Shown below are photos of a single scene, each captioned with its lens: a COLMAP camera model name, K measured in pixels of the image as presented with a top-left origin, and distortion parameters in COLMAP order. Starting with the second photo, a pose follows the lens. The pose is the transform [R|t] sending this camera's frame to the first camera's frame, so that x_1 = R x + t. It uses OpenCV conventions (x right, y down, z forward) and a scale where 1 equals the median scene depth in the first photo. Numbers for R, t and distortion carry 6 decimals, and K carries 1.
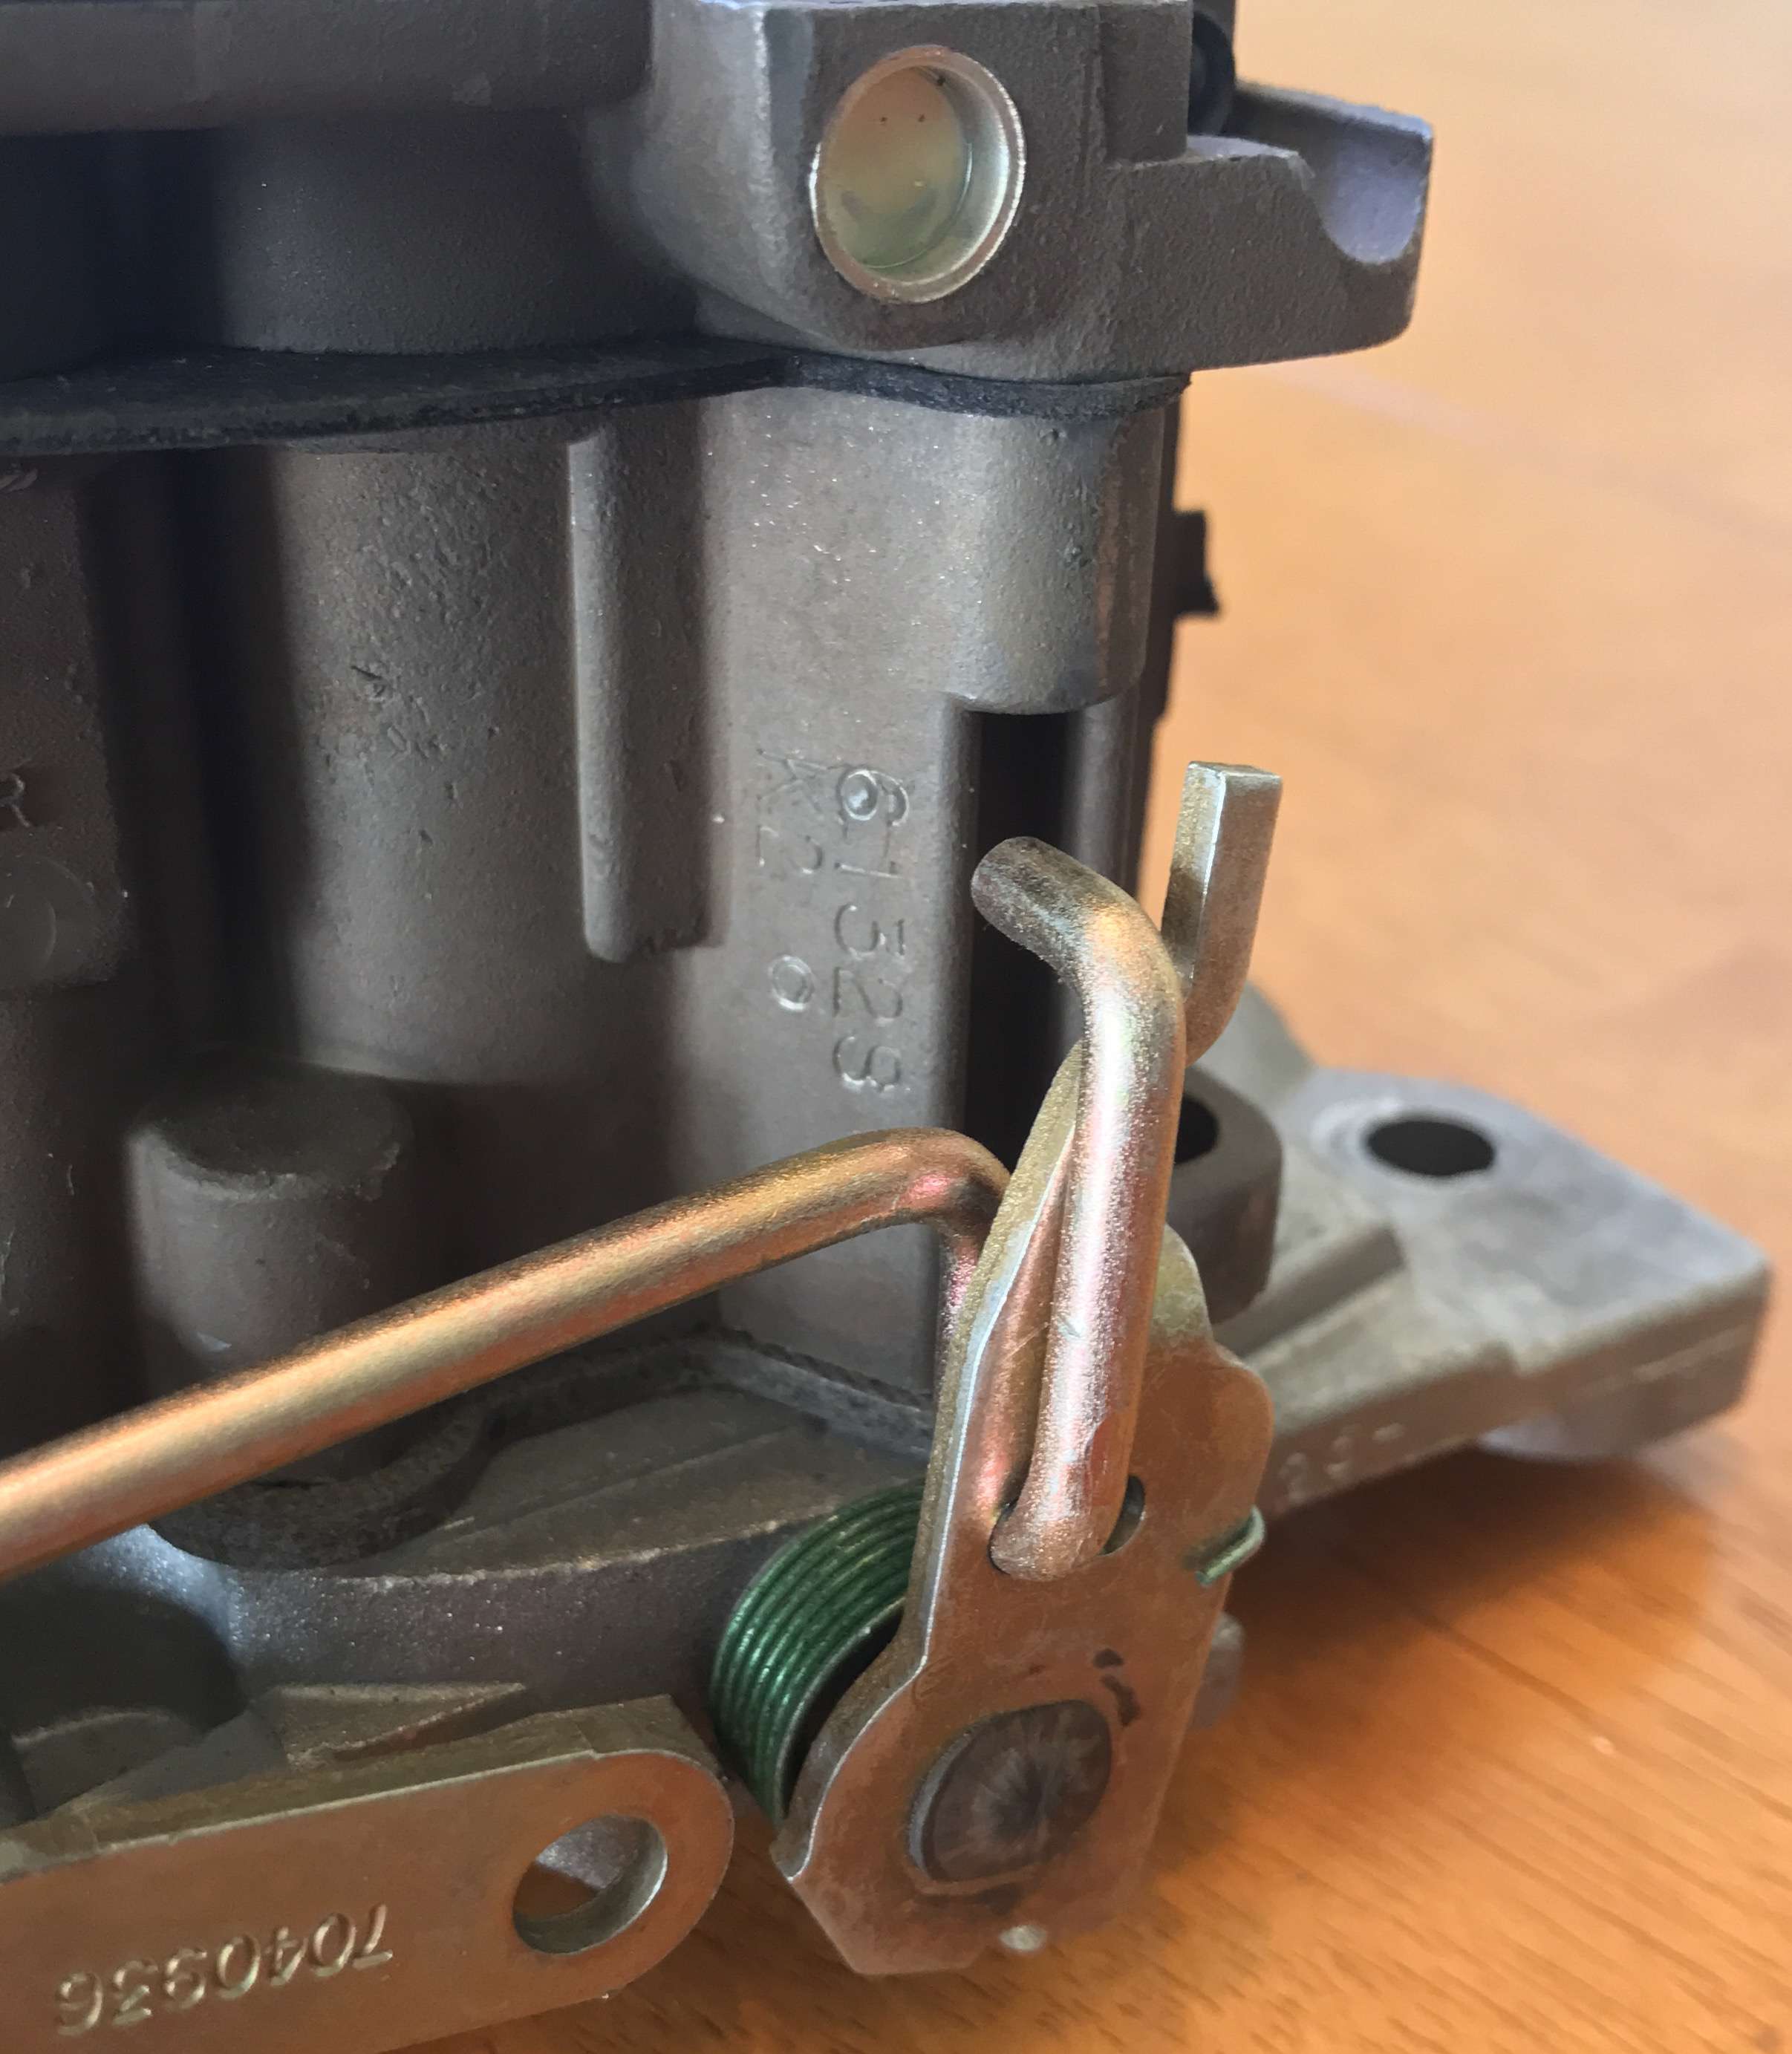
lens RADIAL K [[2377.3, 0, 894.1], [0, 2377.3, 1027.1], [0, 0, 1]] dist [-0.096530, 0.000000]
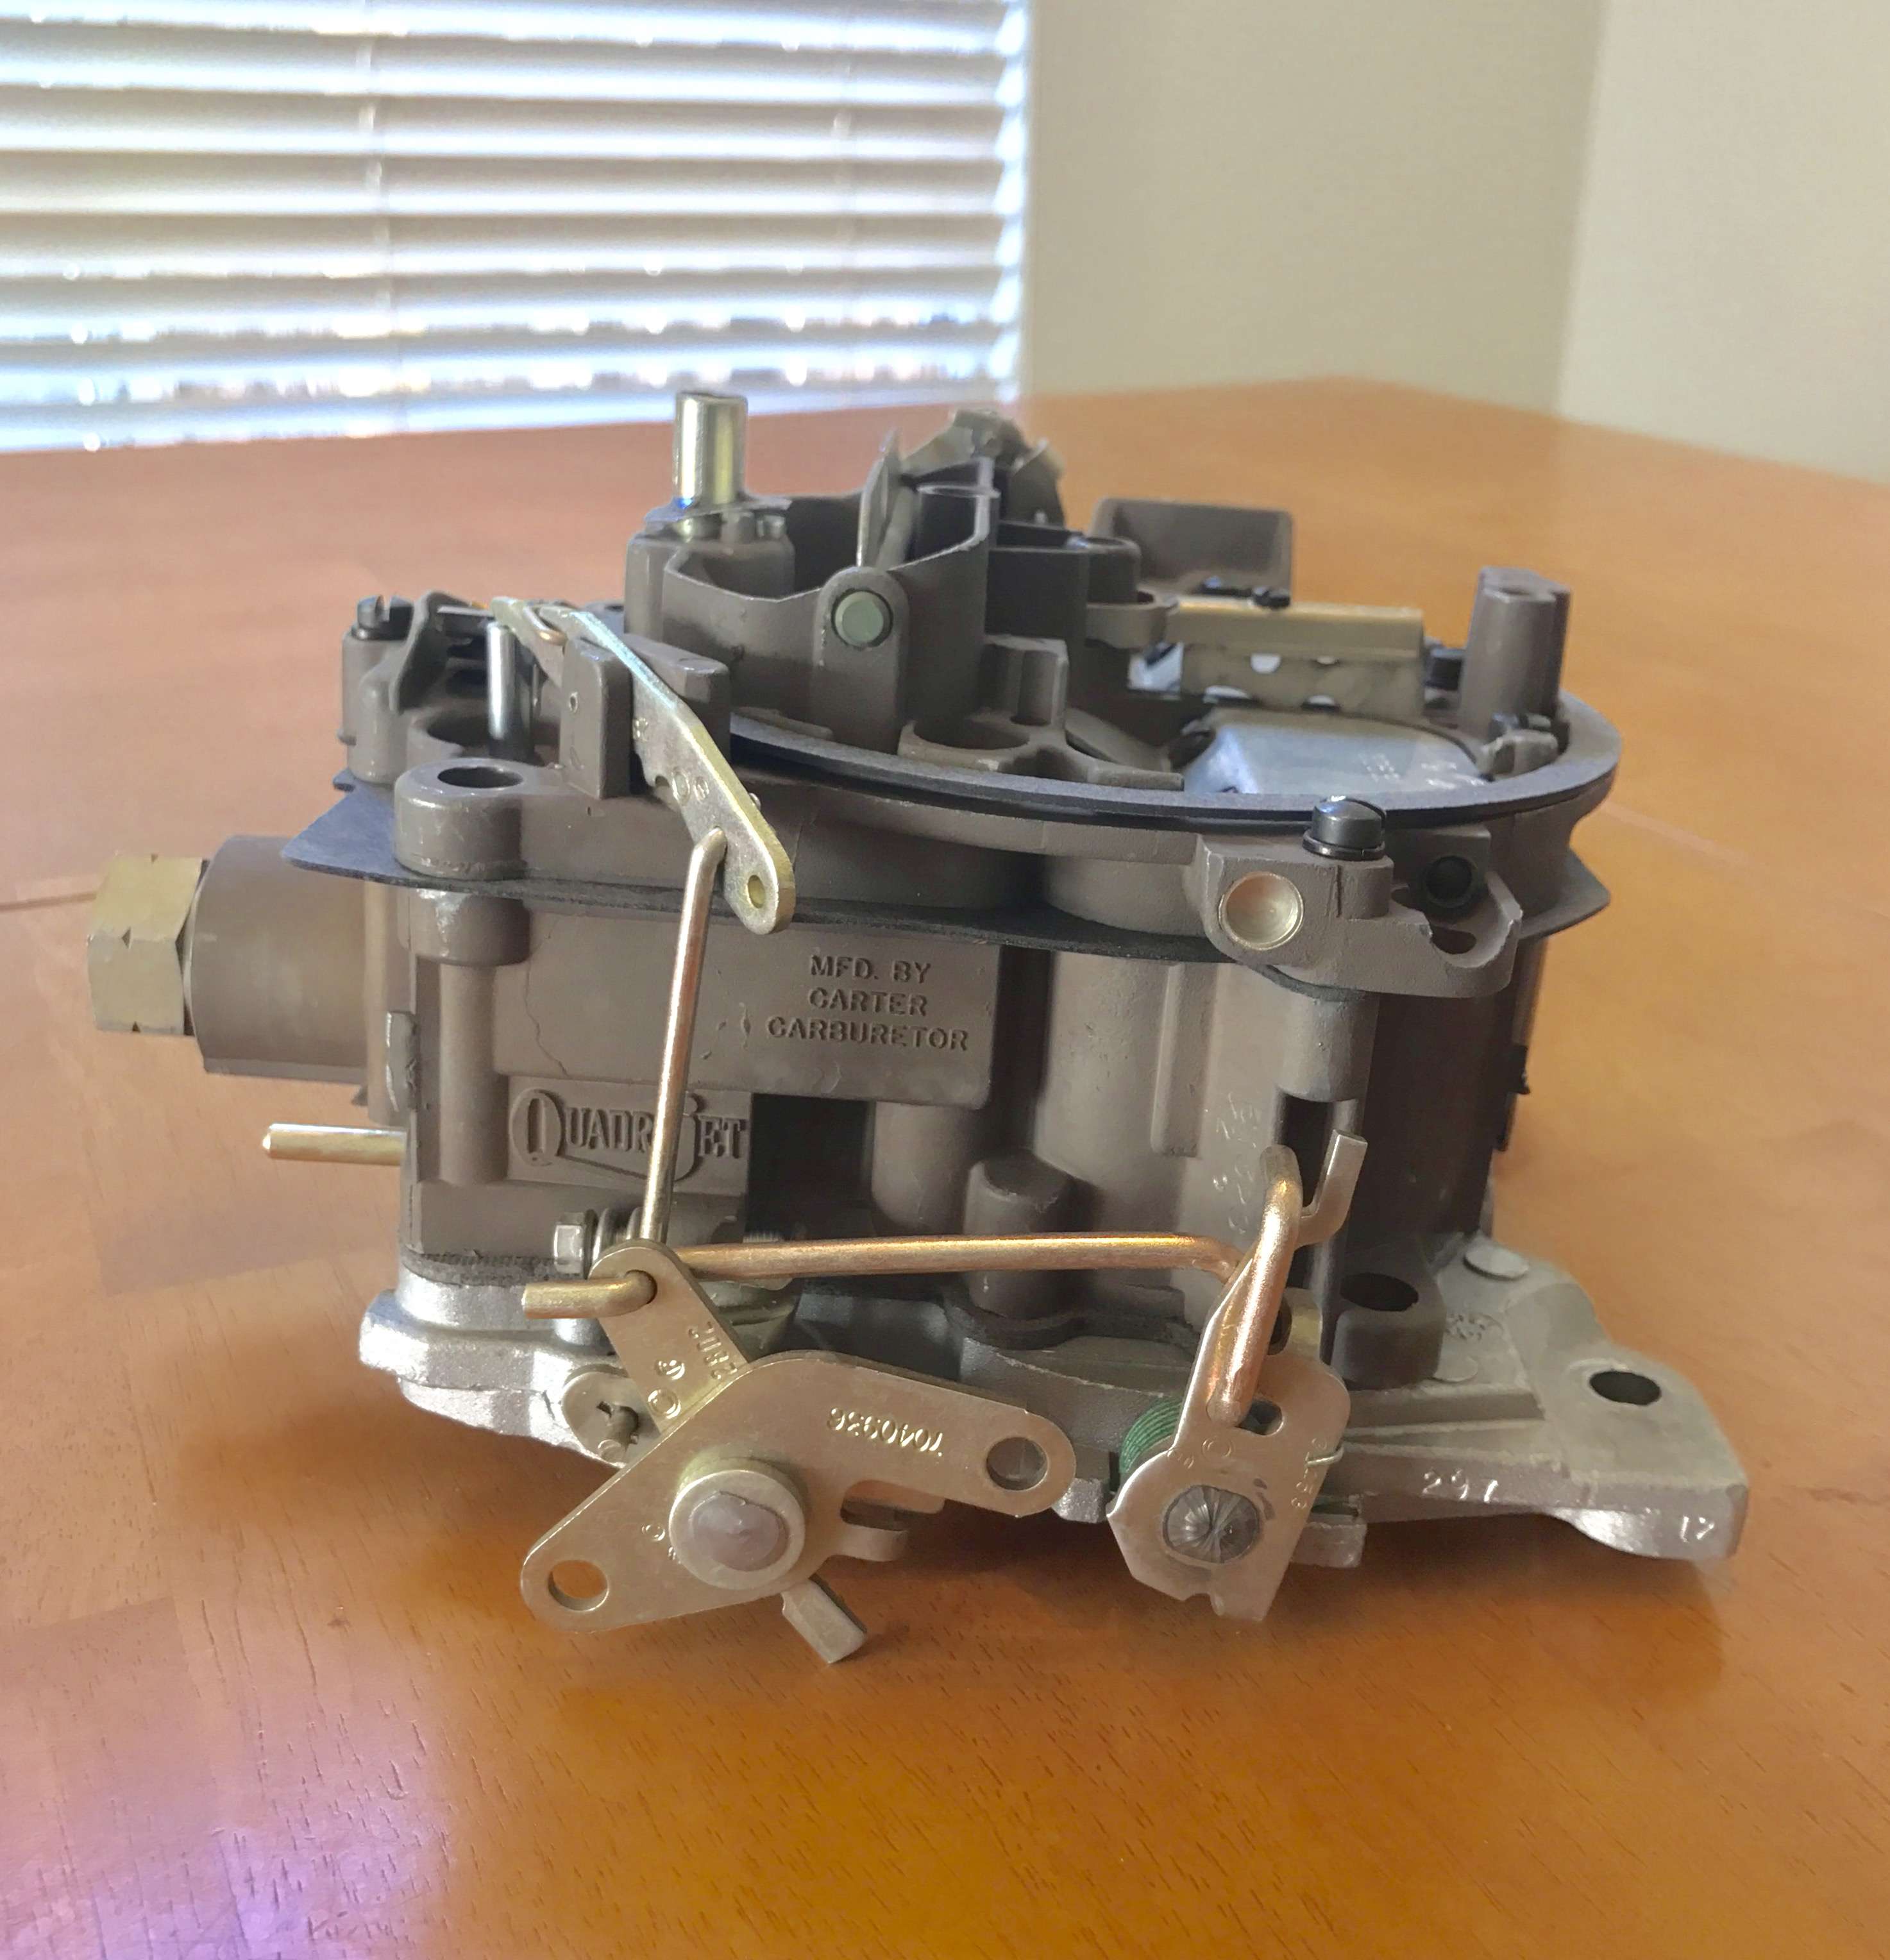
lens RADIAL K [[2307.2, 0, 899.8], [0, 2307.2, 921.5], [0, 0, 1]] dist [0.023189, 0.000000]
pose [[0.820821, 0.206745, -0.532456, 0.987933], [-0.294745, 0.951806, -0.084800, 0.028120], [0.489263, 0.226544, 0.842199, -1.395003]]
